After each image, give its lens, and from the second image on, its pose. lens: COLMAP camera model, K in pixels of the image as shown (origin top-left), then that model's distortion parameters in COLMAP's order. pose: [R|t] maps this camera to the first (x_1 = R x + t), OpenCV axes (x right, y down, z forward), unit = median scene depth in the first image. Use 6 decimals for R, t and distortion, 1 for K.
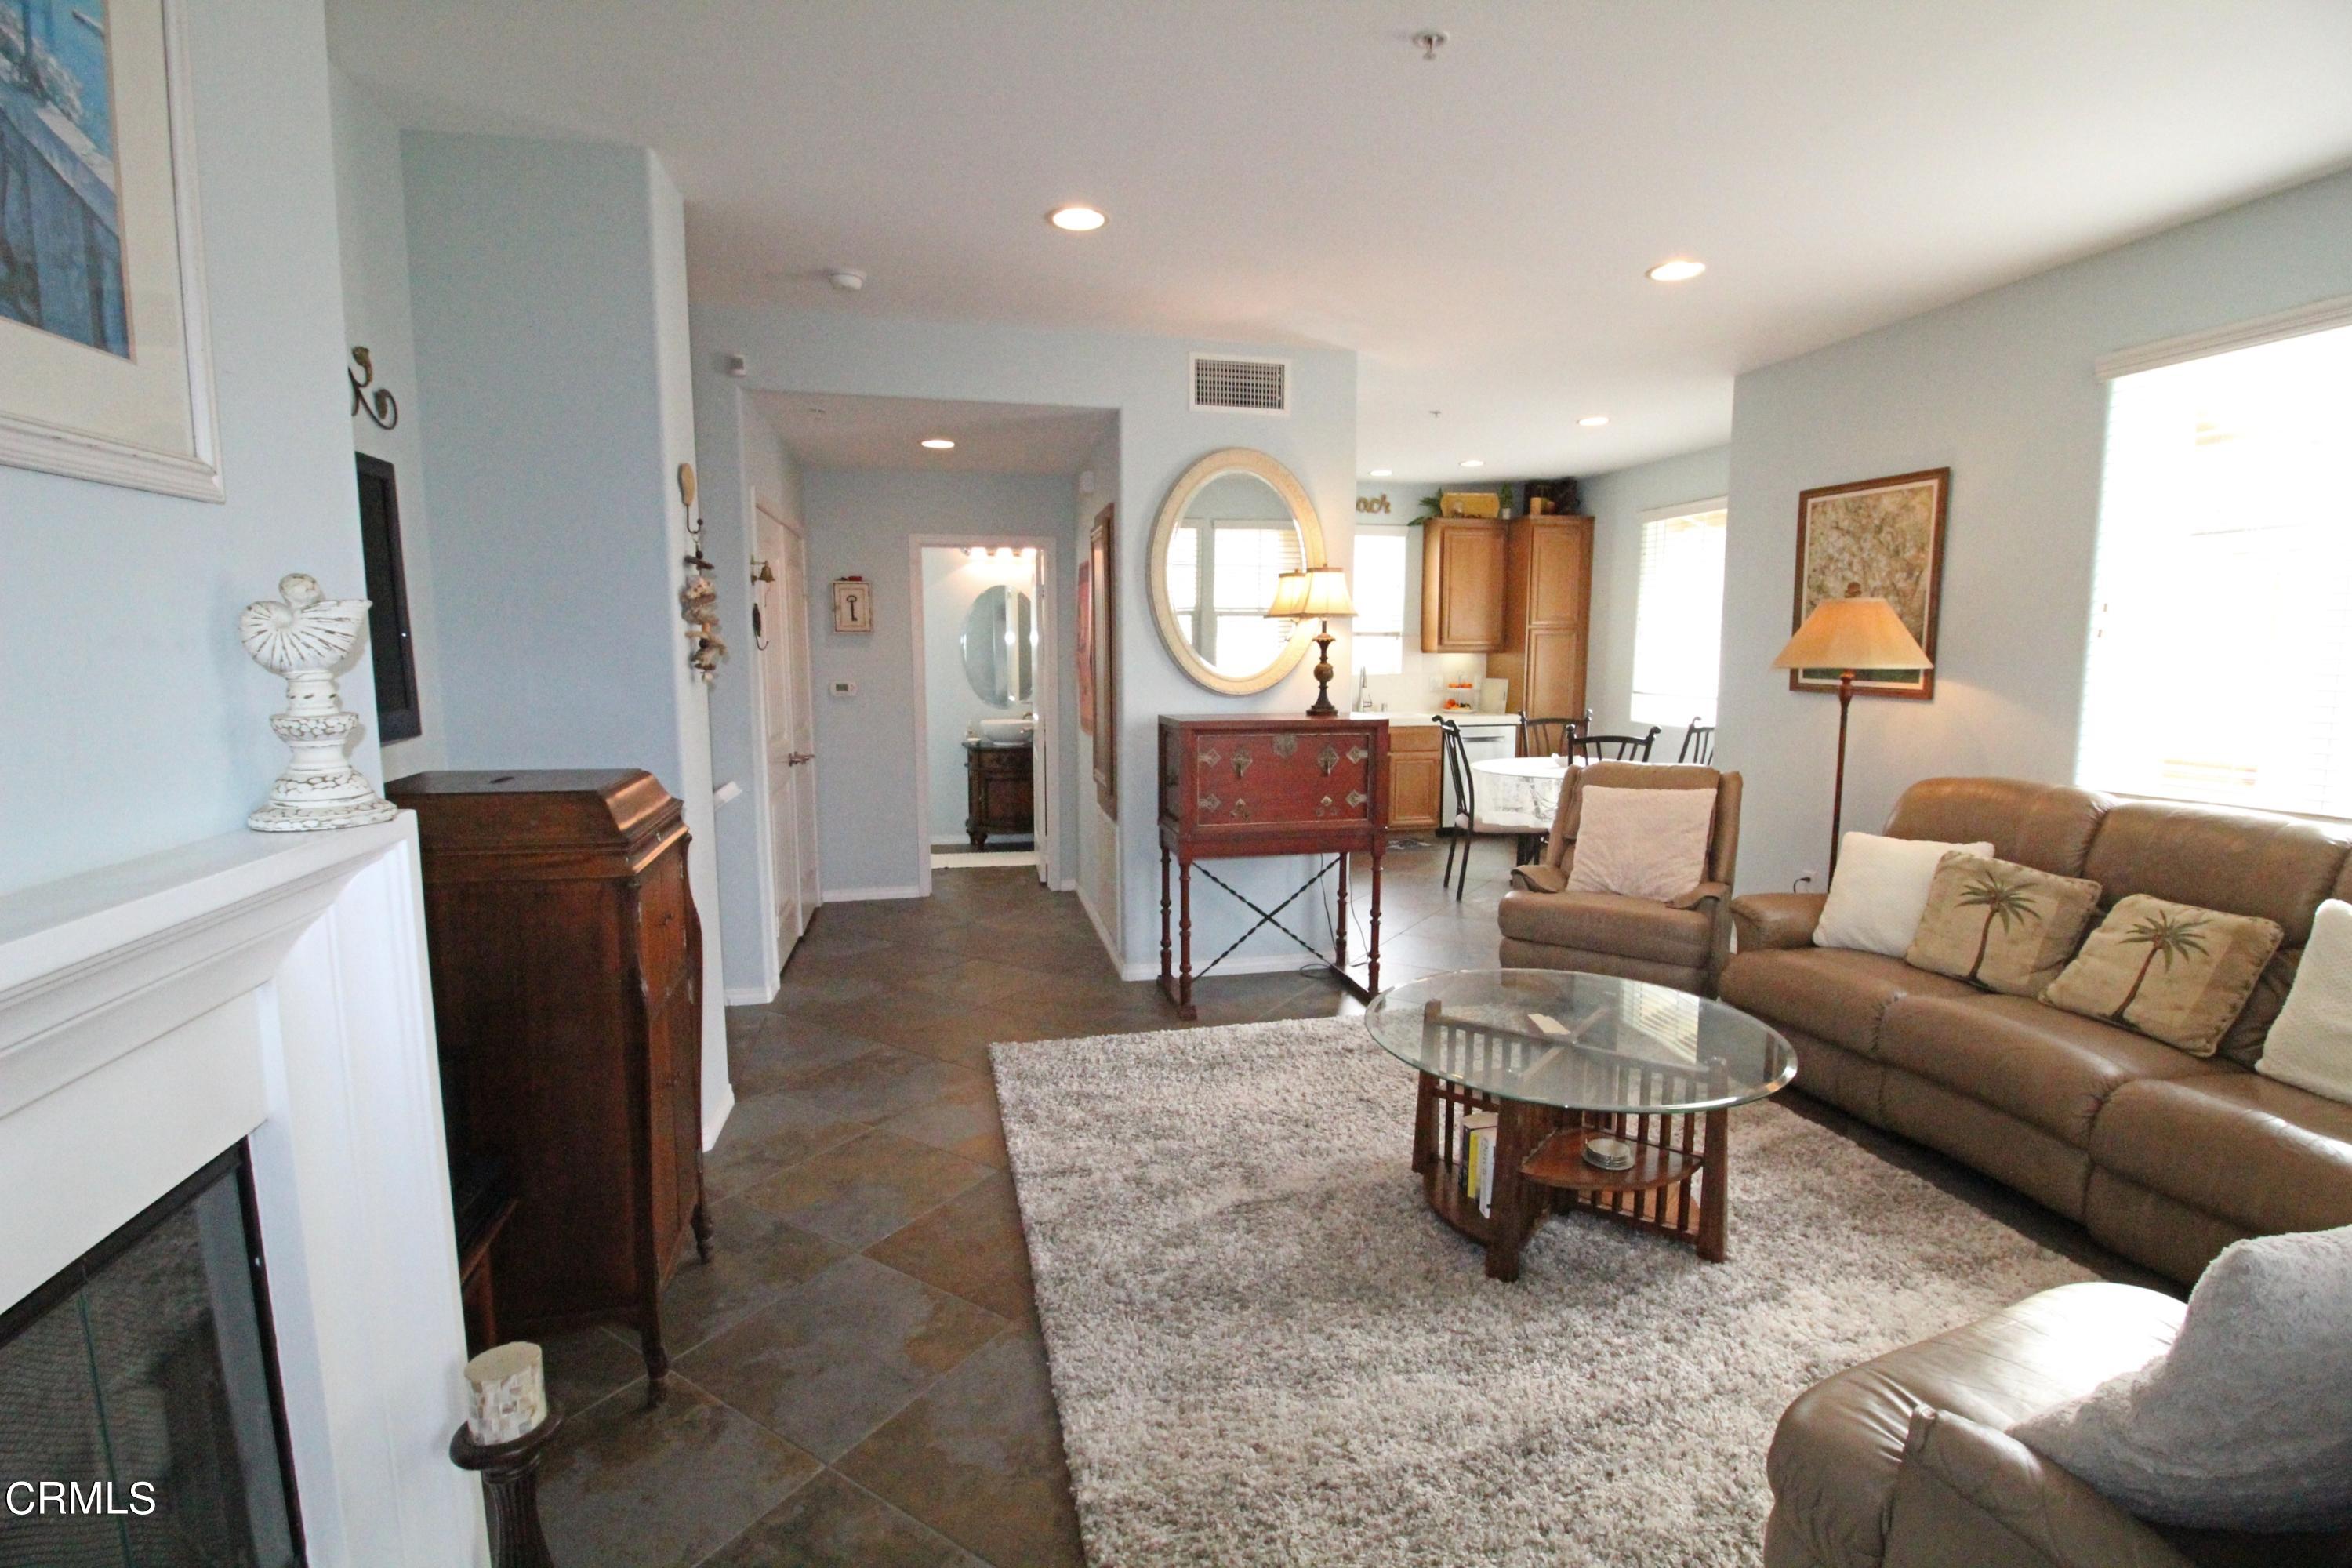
lens RADIAL K [[1102.8, 0, 1207.0], [0, 1102.8, 787.0], [0, 0, 1]] dist [-0.000946, -0.004472]
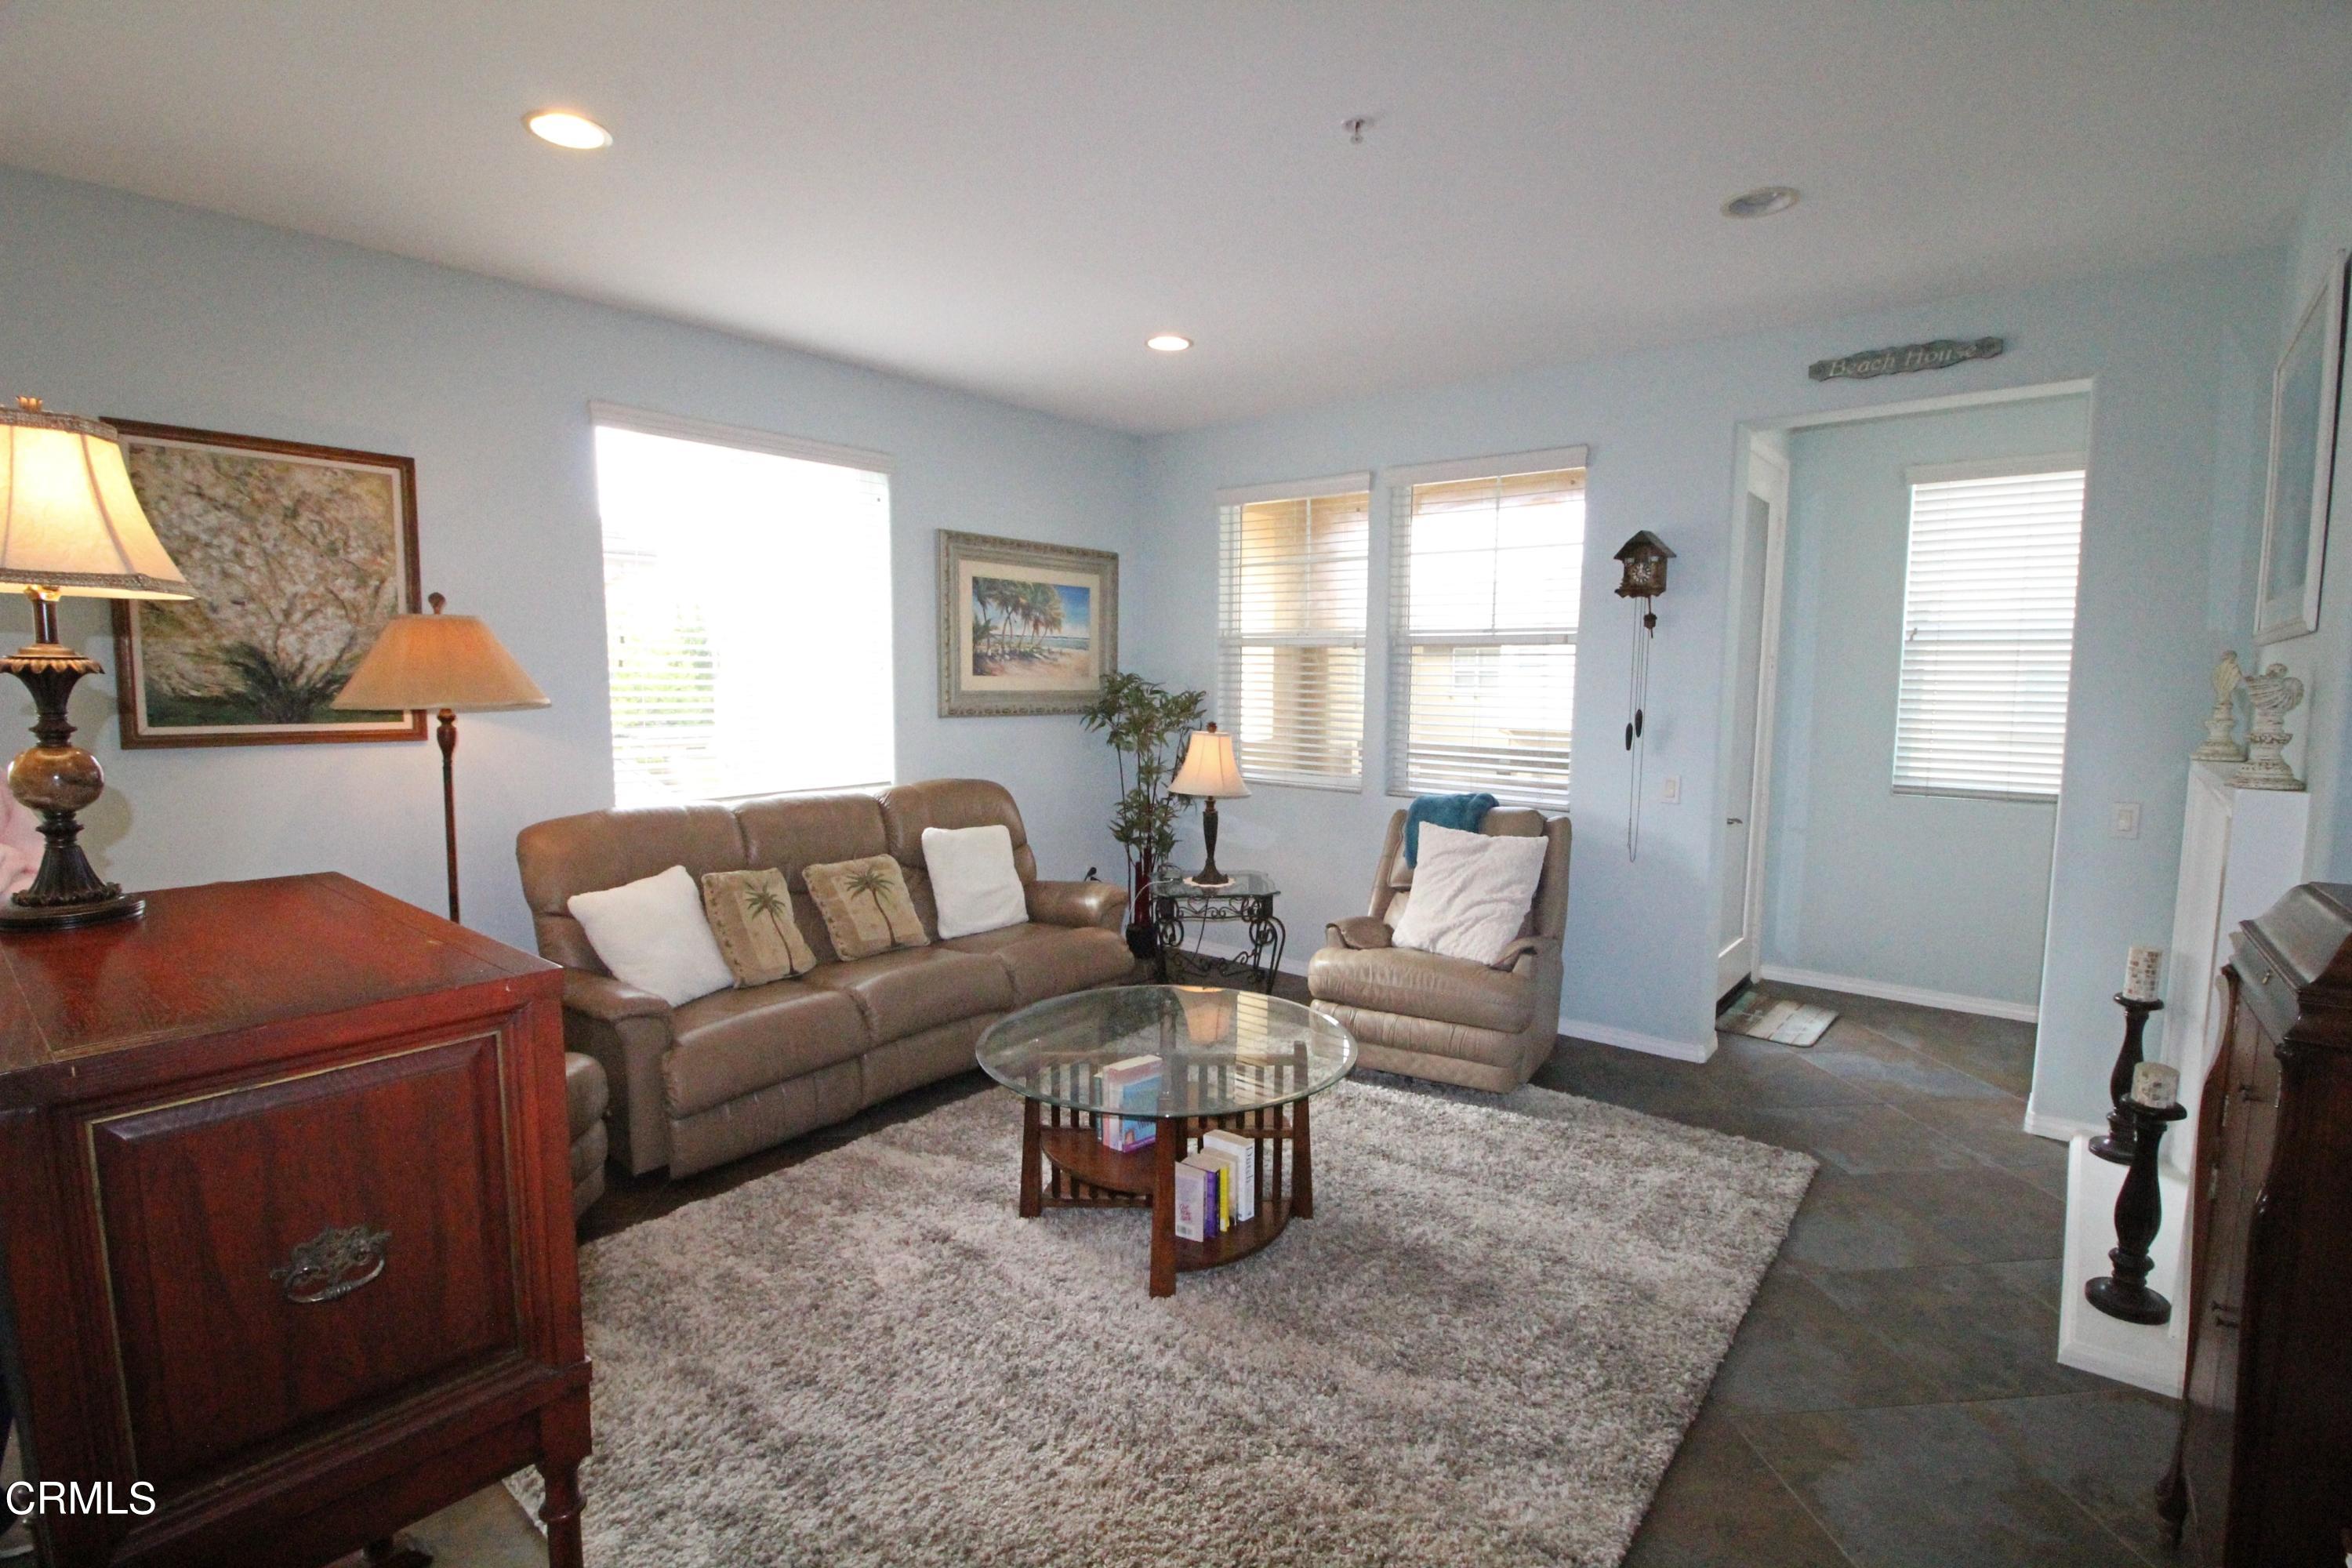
lens RADIAL K [[1102.8, 0, 1173.9], [0, 1102.8, 784.3], [0, 0, 1]] dist [-0.000946, -0.004472]
pose [[-0.593478, -0.088770, 0.799940, -0.329431], [0.091709, 0.979967, 0.176786, -0.137996], [-0.799608, 0.178280, -0.573448, 1.008146]]
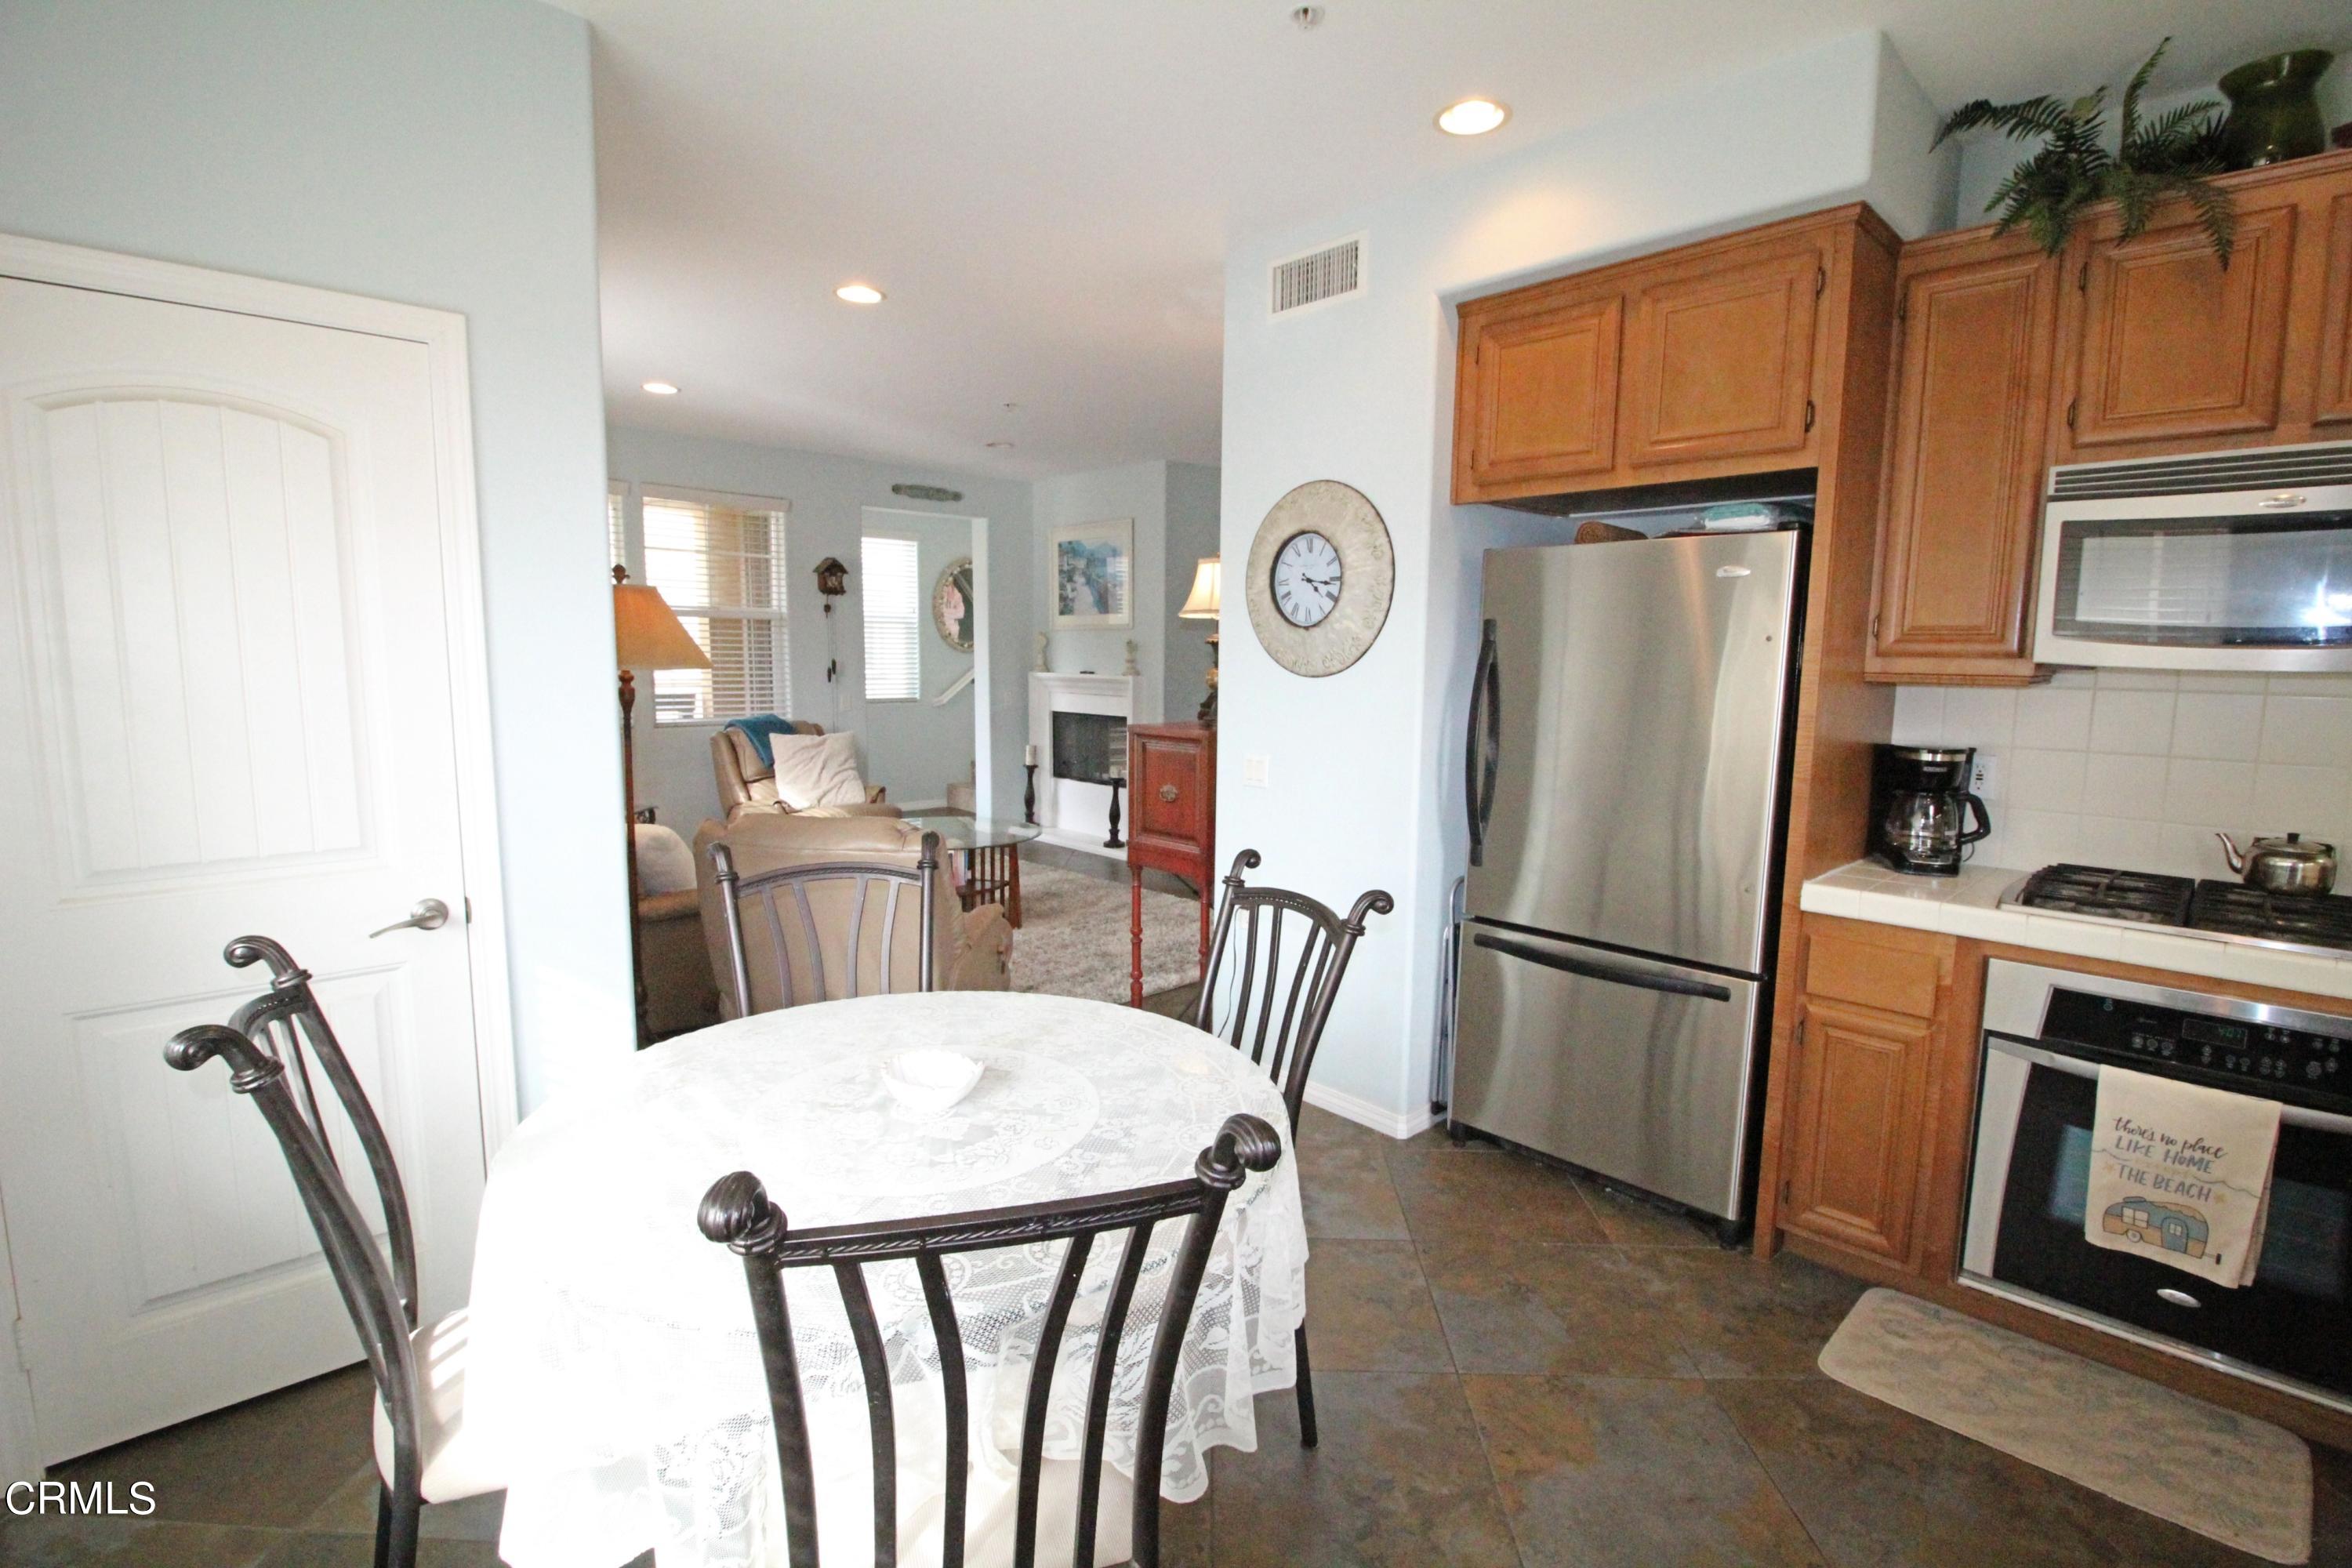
lens RADIAL K [[1102.8, 0, 1198.2], [0, 1102.8, 790.5], [0, 0, 1]] dist [-0.000946, -0.004472]
pose [[-0.858933, 0.050636, -0.509579, 0.615343], [-0.080328, 0.969457, 0.231733, -0.238490], [0.505749, 0.239976, -0.828631, 1.876870]]
